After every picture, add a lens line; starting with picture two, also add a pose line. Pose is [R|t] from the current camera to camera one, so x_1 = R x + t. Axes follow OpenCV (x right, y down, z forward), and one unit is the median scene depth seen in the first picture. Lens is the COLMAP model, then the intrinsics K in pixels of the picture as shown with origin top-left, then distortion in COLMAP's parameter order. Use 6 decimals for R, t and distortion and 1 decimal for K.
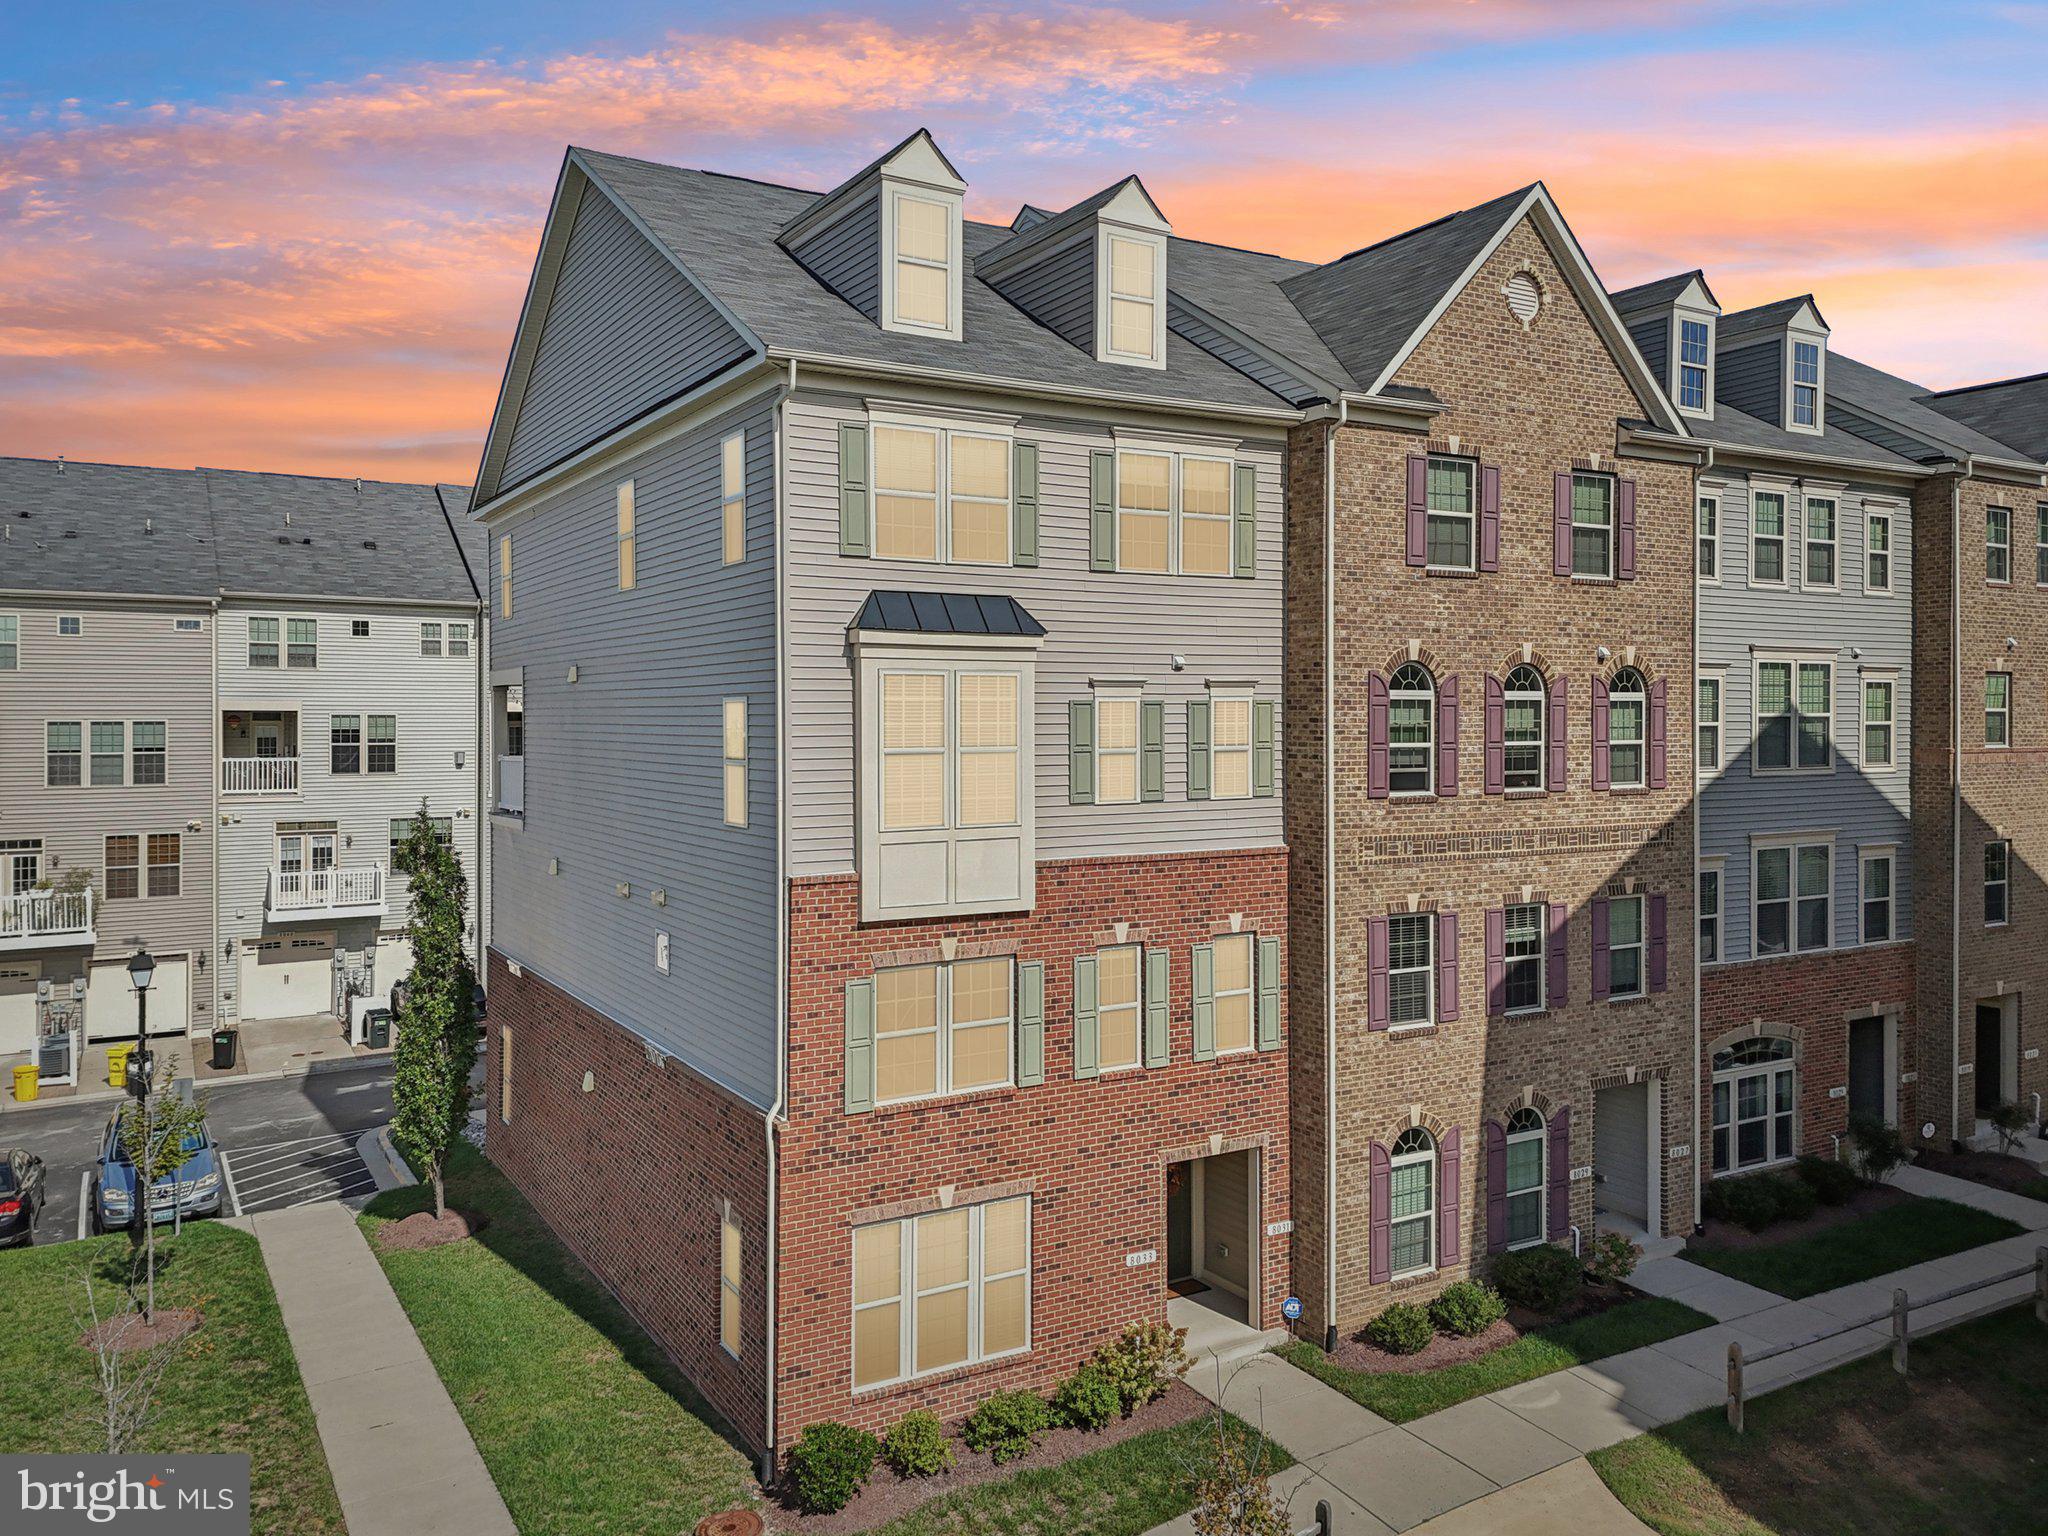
lens RADIAL K [[1535.7, 0, 1036.0], [0, 1535.7, 749.5], [0, 0, 1]] dist [0.068809, -0.067605]
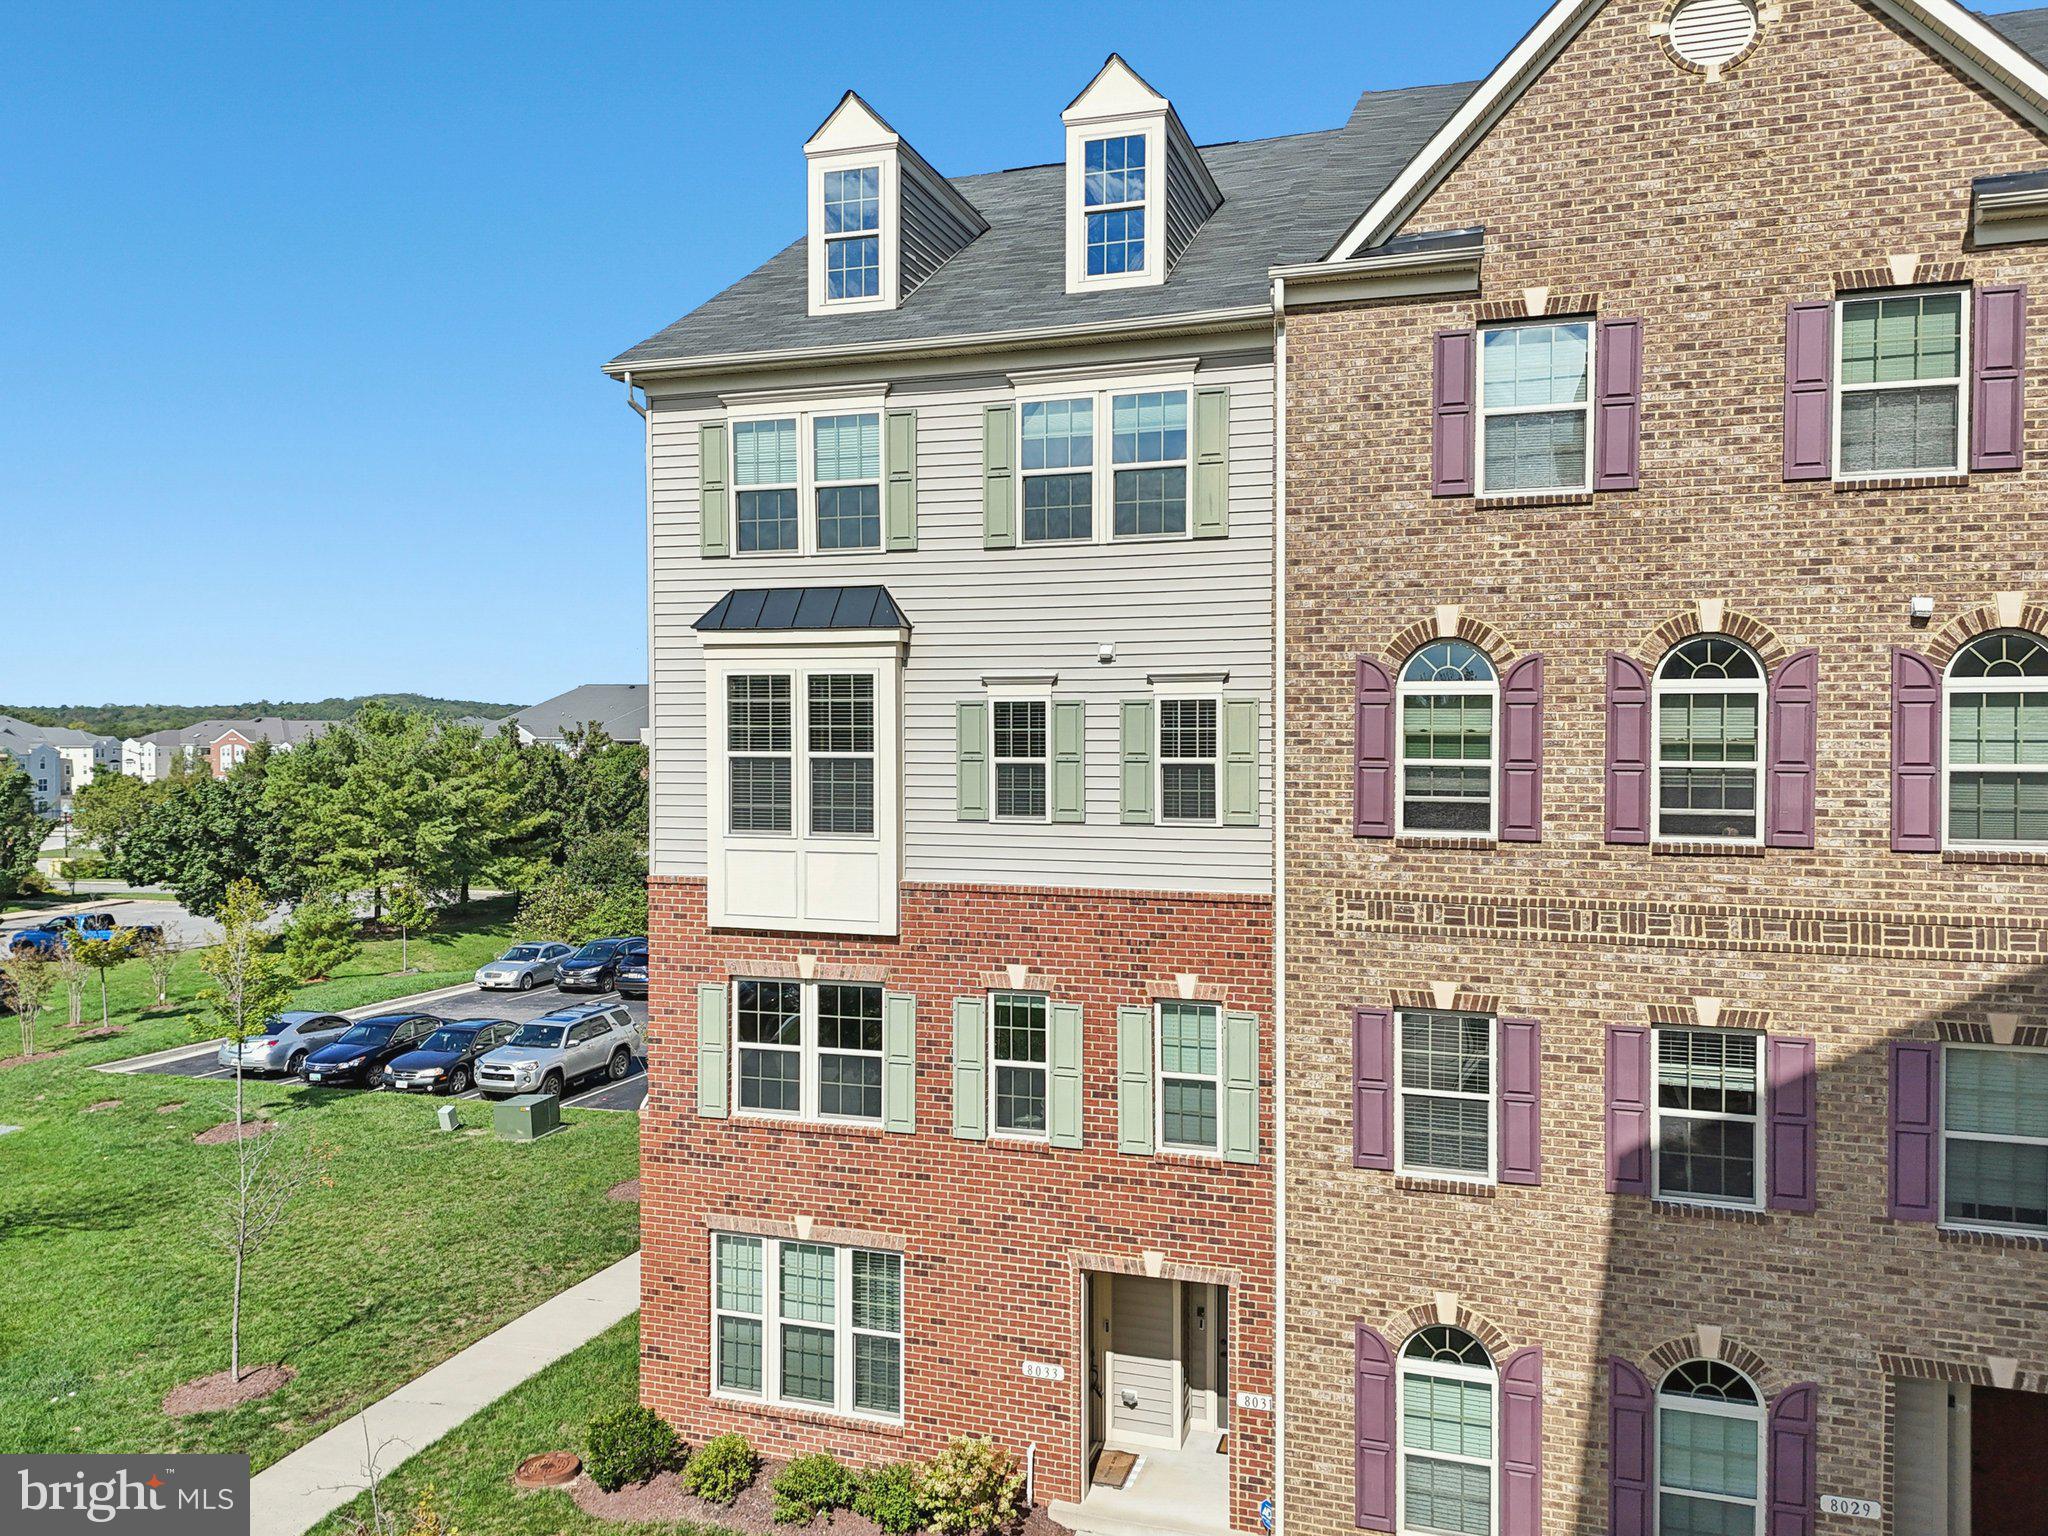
lens RADIAL K [[1535.7, 0, 1021.3], [0, 1535.7, 771.4], [0, 0, 1]] dist [0.068809, -0.067605]
pose [[0.651304, 0.026809, -0.758343, 0.637457], [-0.017526, 0.999641, 0.020287, -0.009489], [0.758615, 0.000078, 0.651540, 0.417845]]
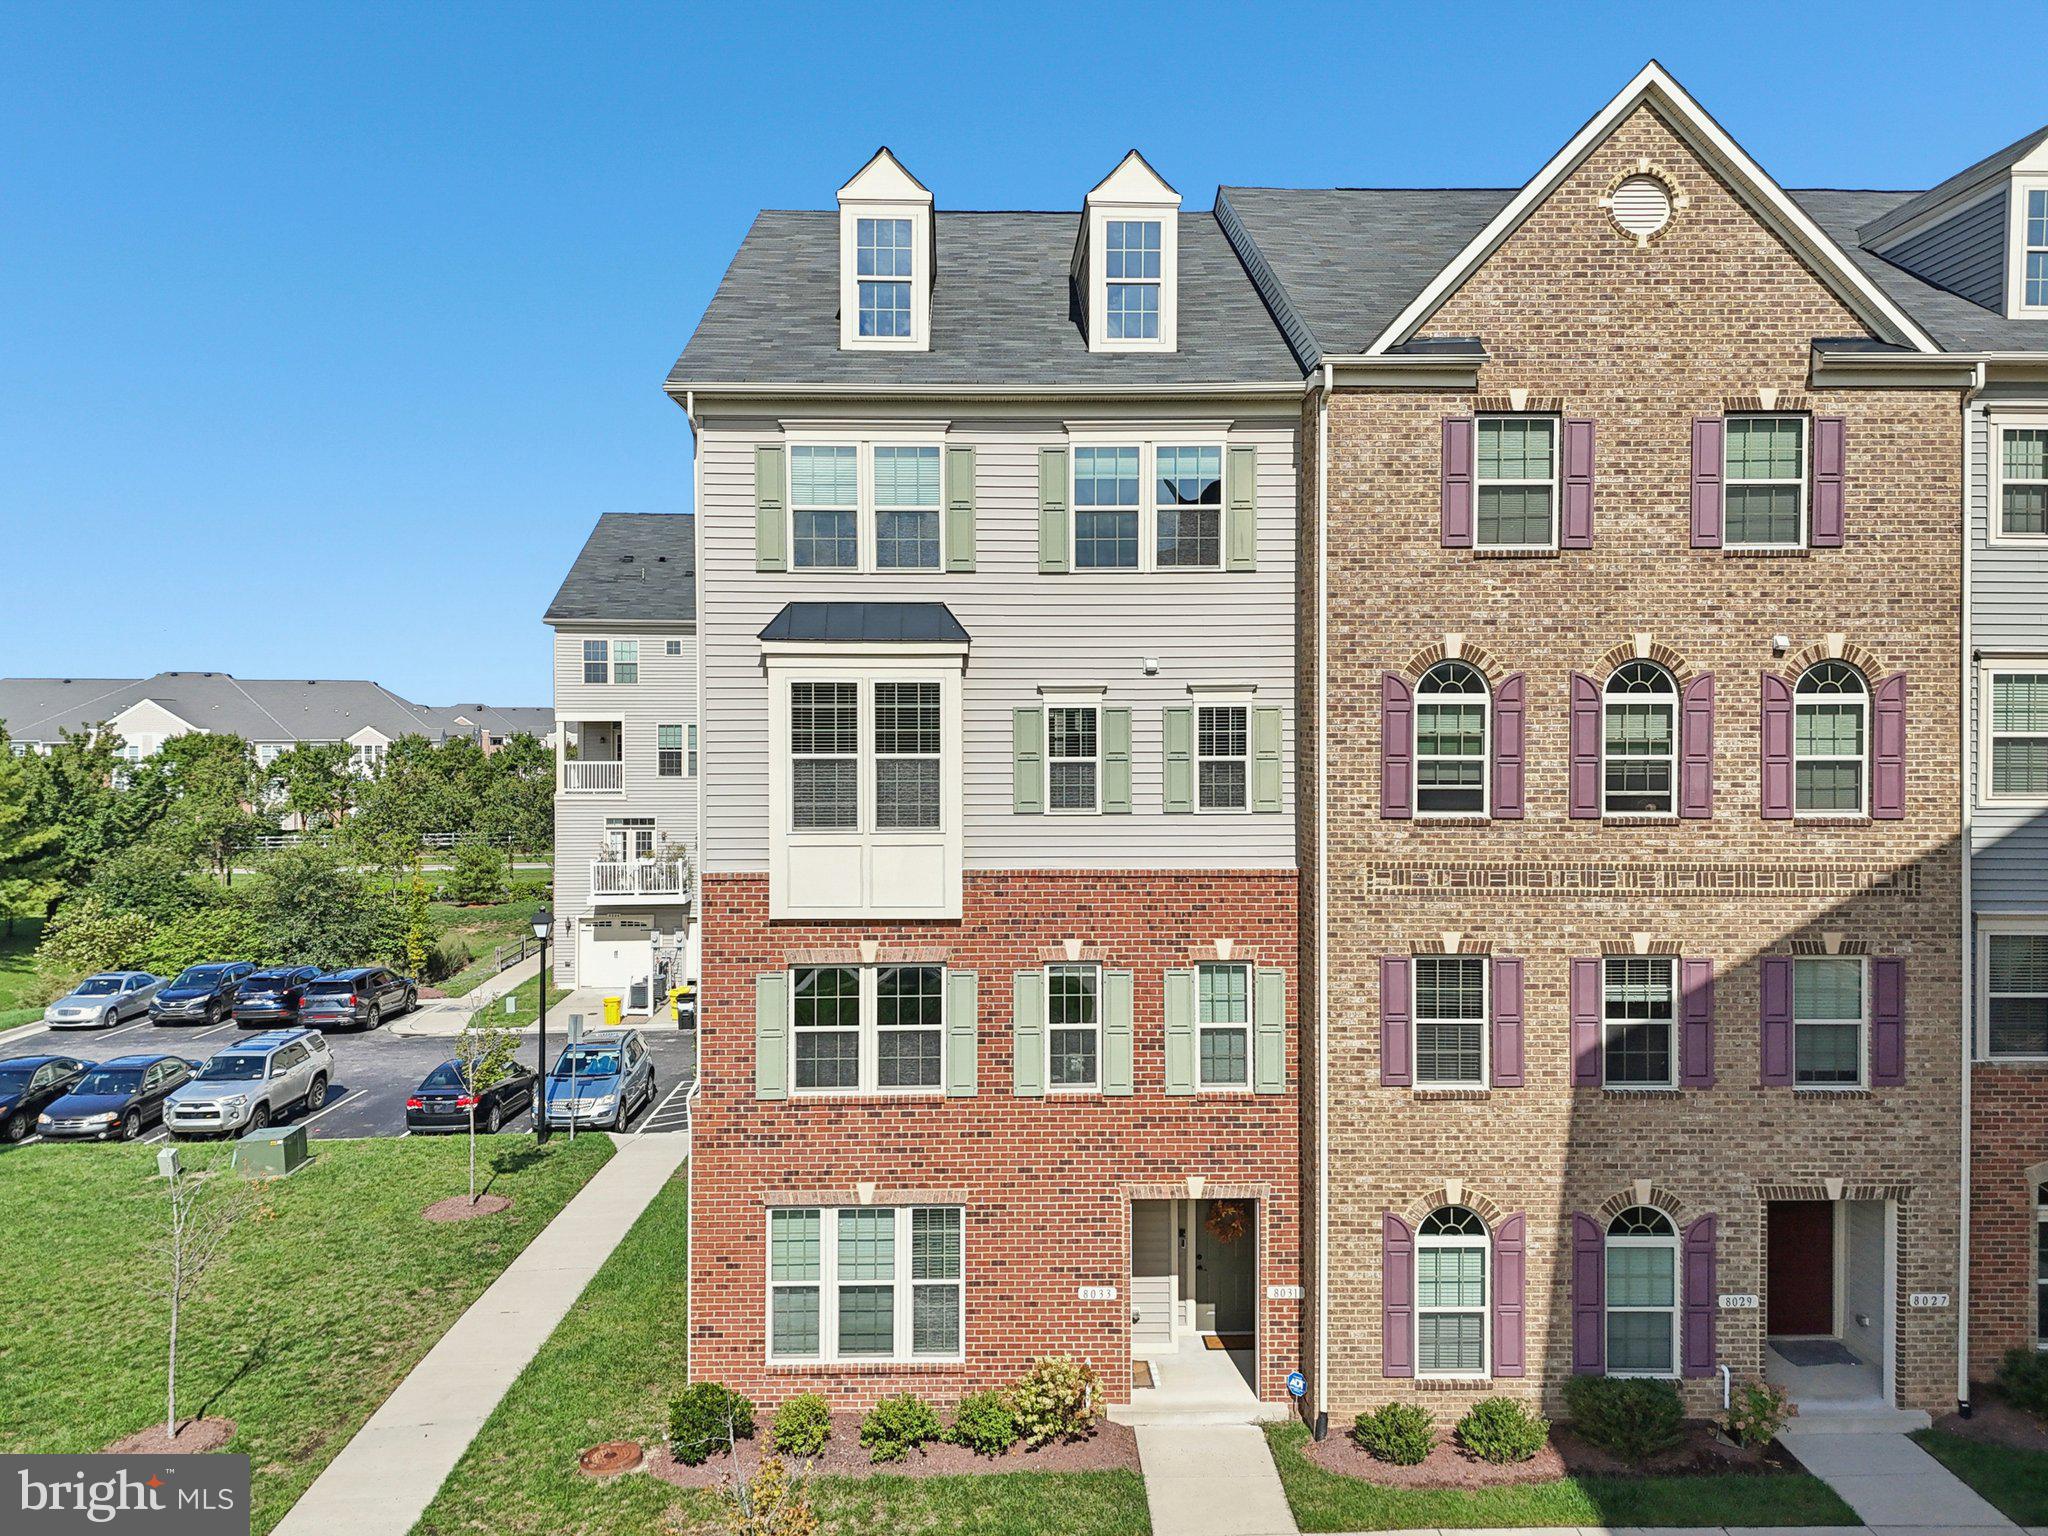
lens RADIAL K [[1535.7, 0, 1033.2], [0, 1535.7, 761.9], [0, 0, 1]] dist [0.068809, -0.067605]
pose [[0.869620, 0.014653, -0.493503, 0.464862], [-0.011590, 0.999890, 0.009266, -0.005870], [0.493585, -0.002339, 0.869694, 0.143254]]
